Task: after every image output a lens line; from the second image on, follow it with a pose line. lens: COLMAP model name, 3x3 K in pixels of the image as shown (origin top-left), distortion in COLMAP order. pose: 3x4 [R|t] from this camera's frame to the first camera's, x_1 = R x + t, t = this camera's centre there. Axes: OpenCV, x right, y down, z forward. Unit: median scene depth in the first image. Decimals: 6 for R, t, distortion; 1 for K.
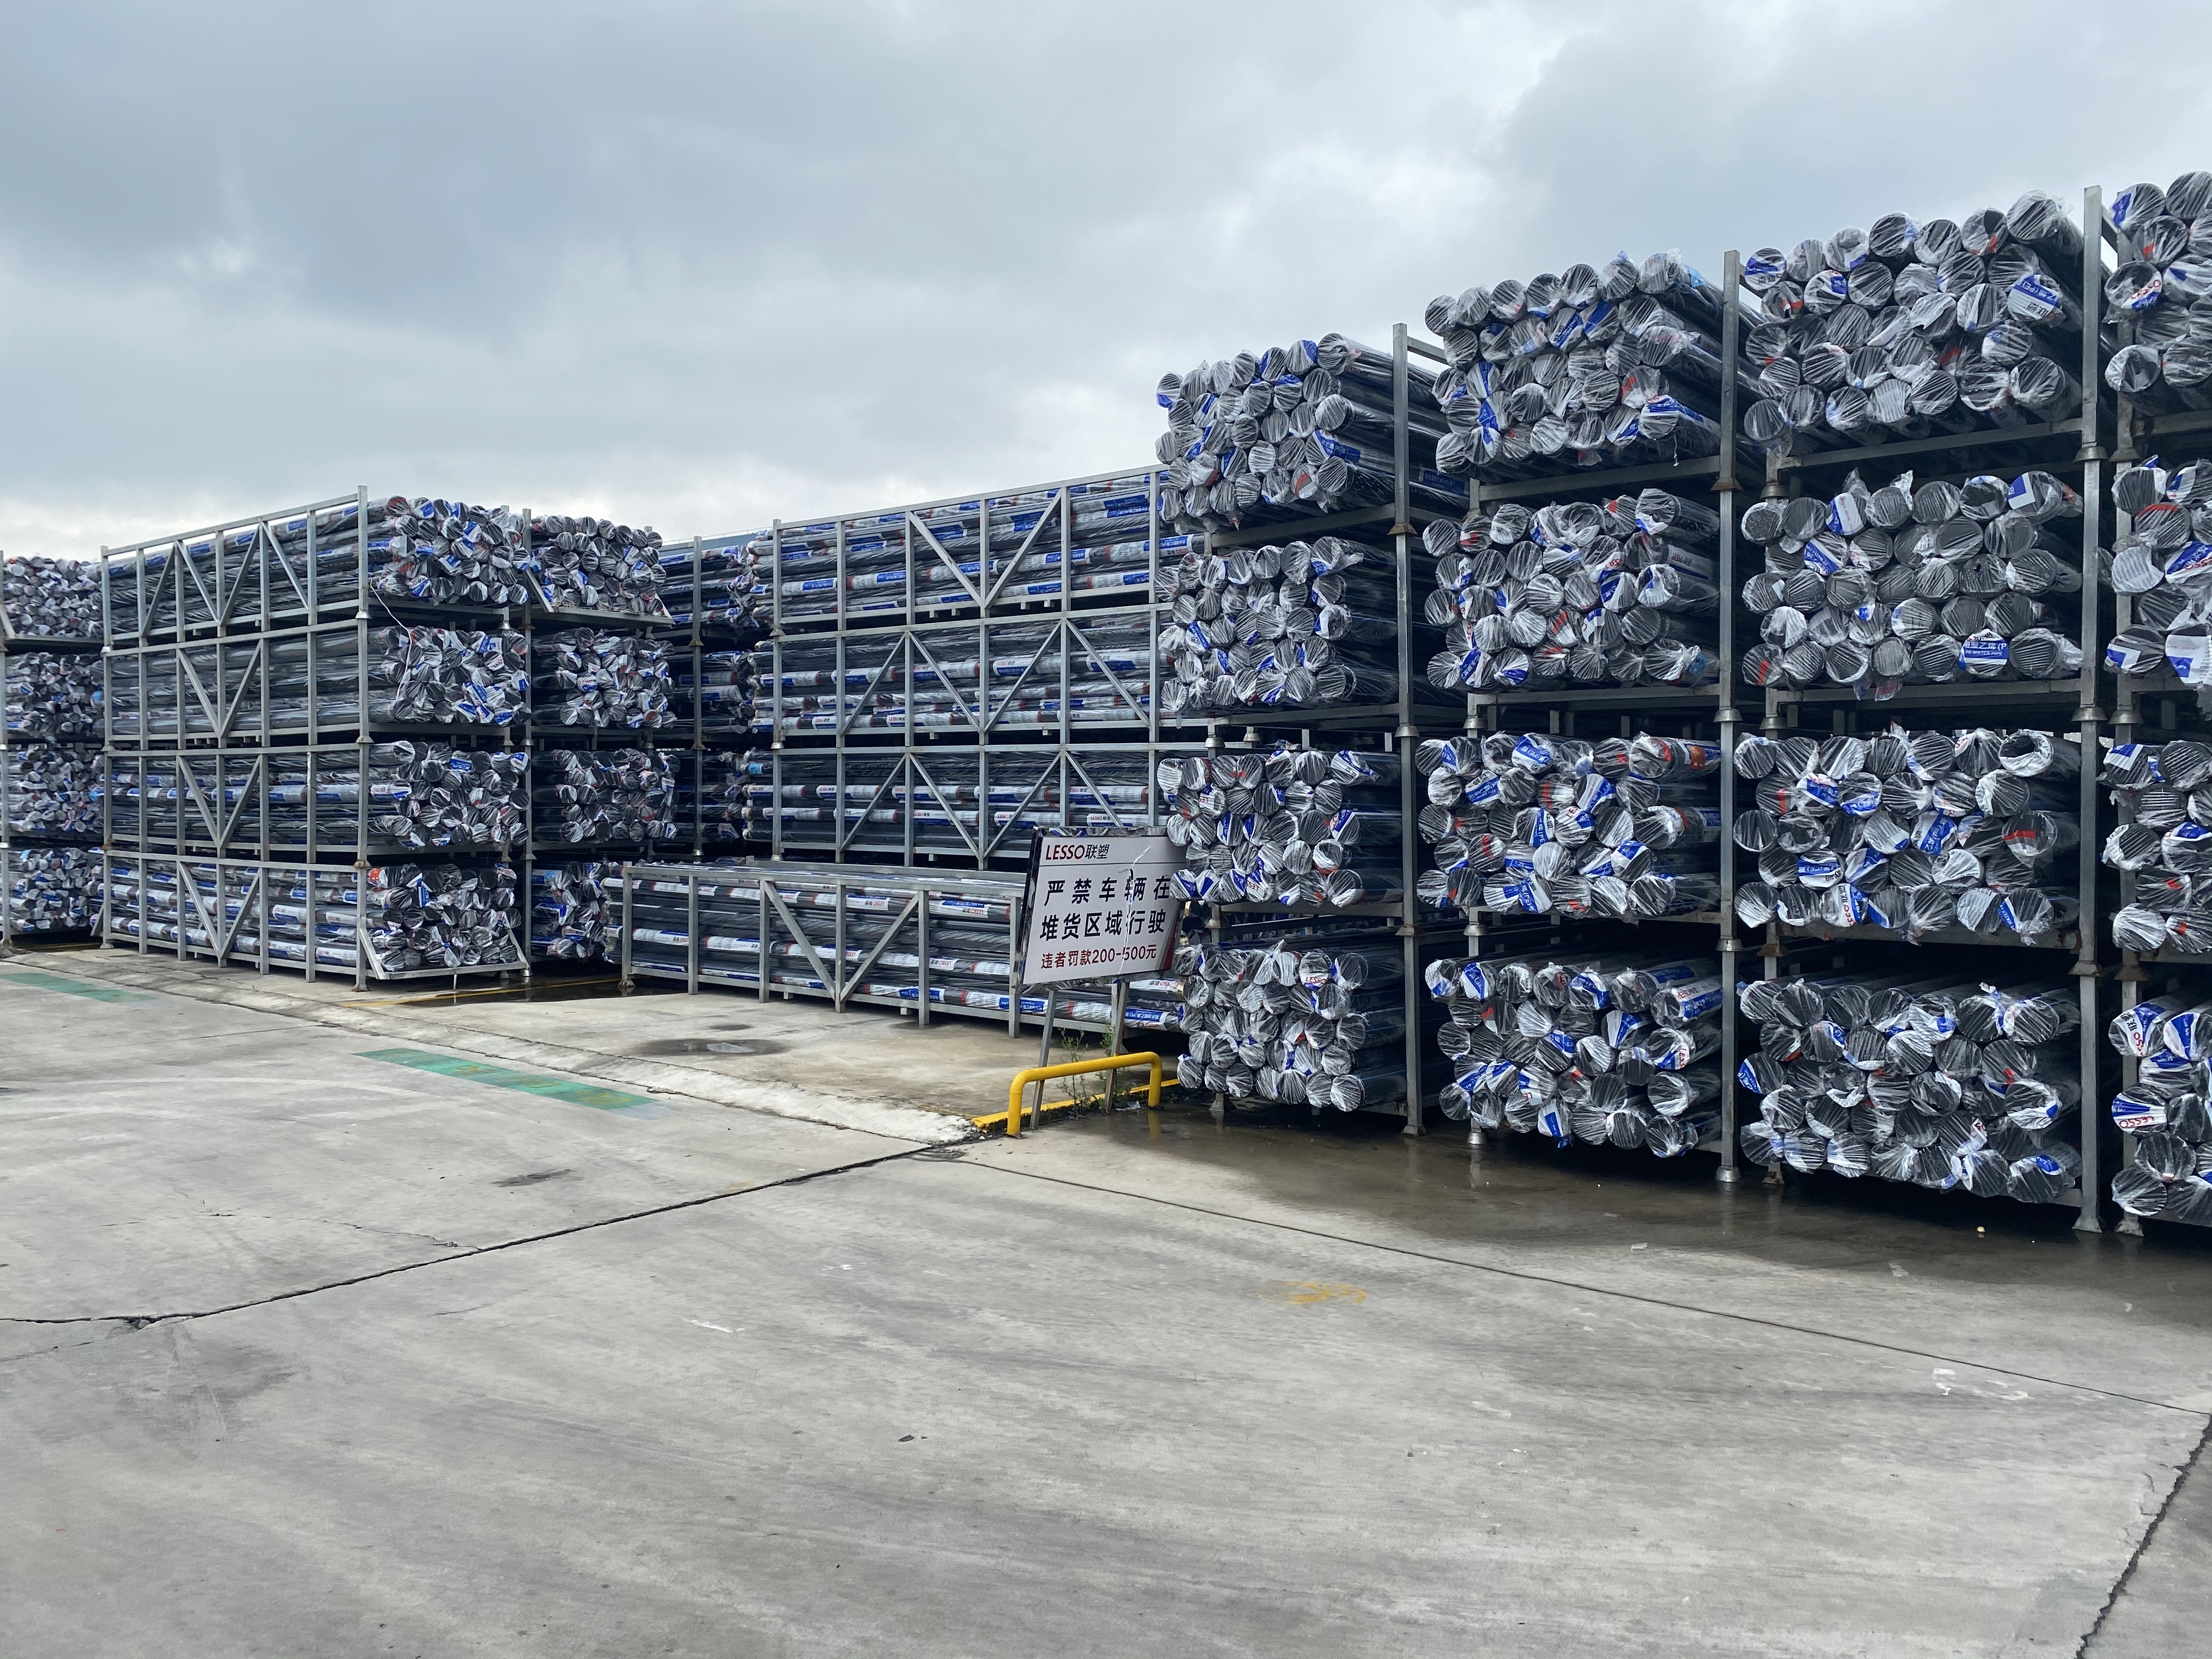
lens RADIAL K [[1663.0, 0, 1117.9], [0, 1663.0, 813.5], [0, 0, 1]] dist [0.054361, -0.054180]
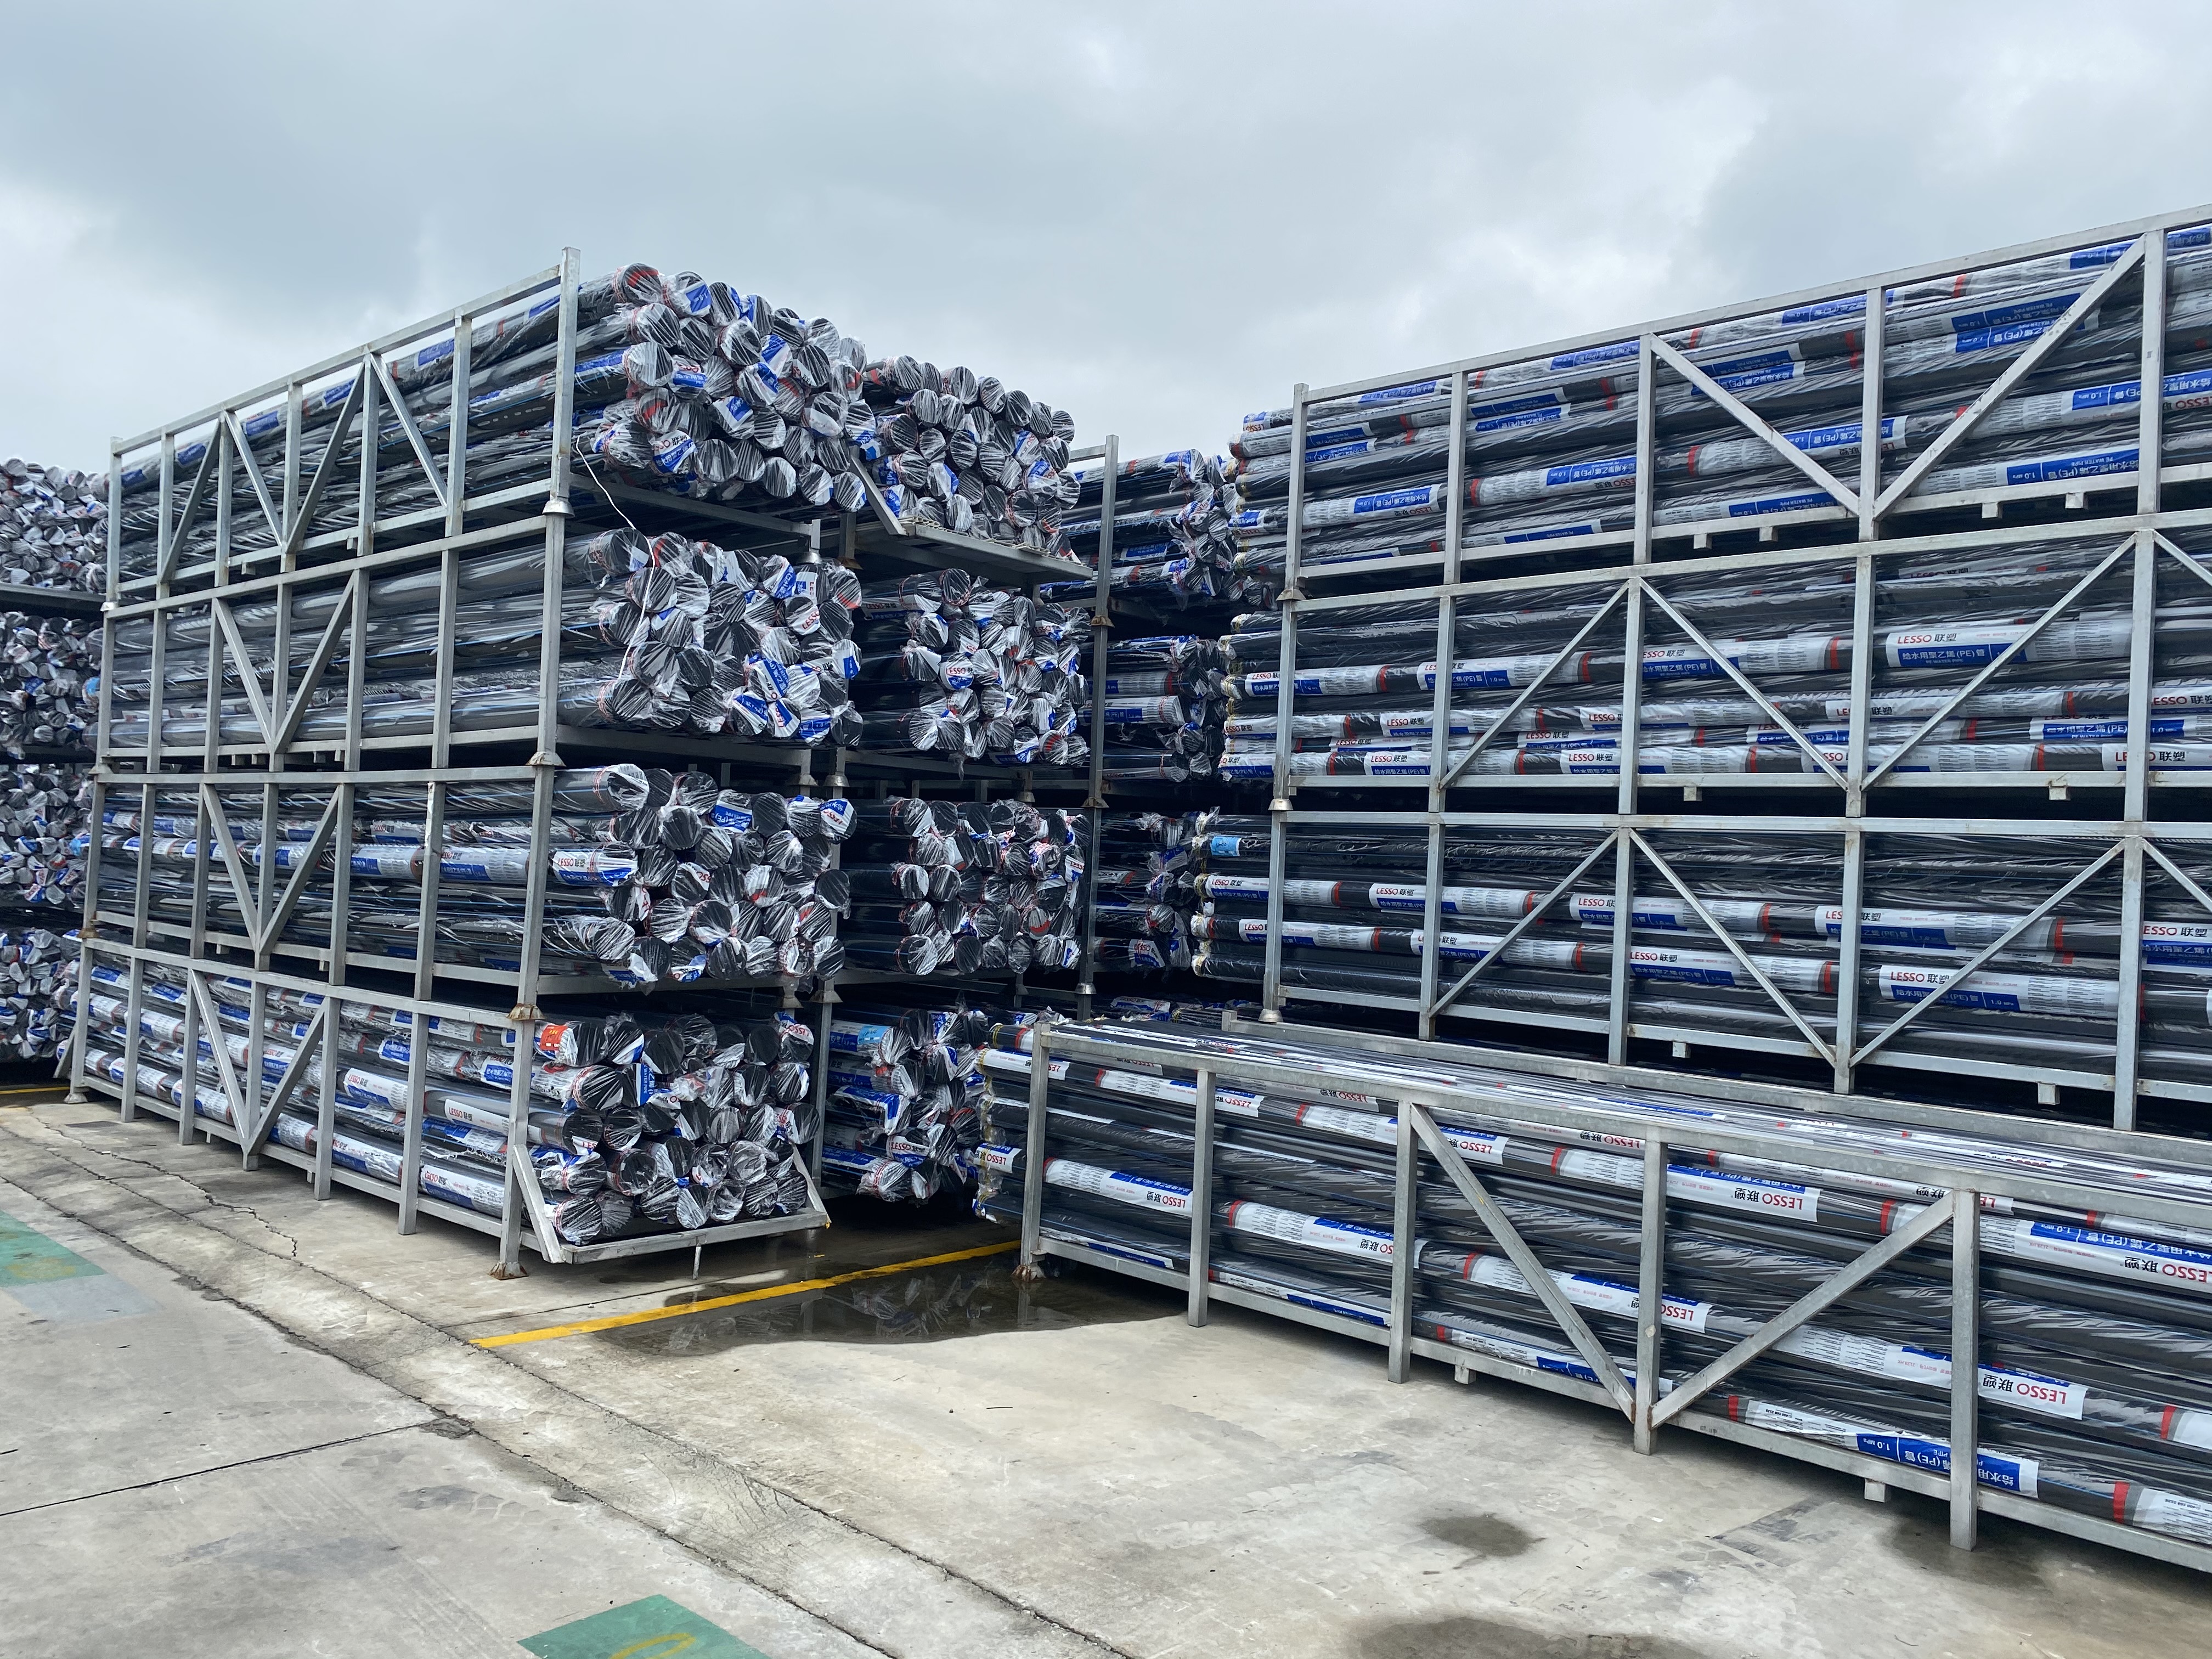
lens RADIAL K [[1663.0, 0, 1098.5], [0, 1663.0, 809.9], [0, 0, 1]] dist [0.054361, -0.054180]
pose [[0.997818, 0.038765, -0.053450, -0.253503], [-0.041378, 0.997957, -0.048685, -0.011645], [0.051453, 0.050791, 0.997383, 0.505090]]
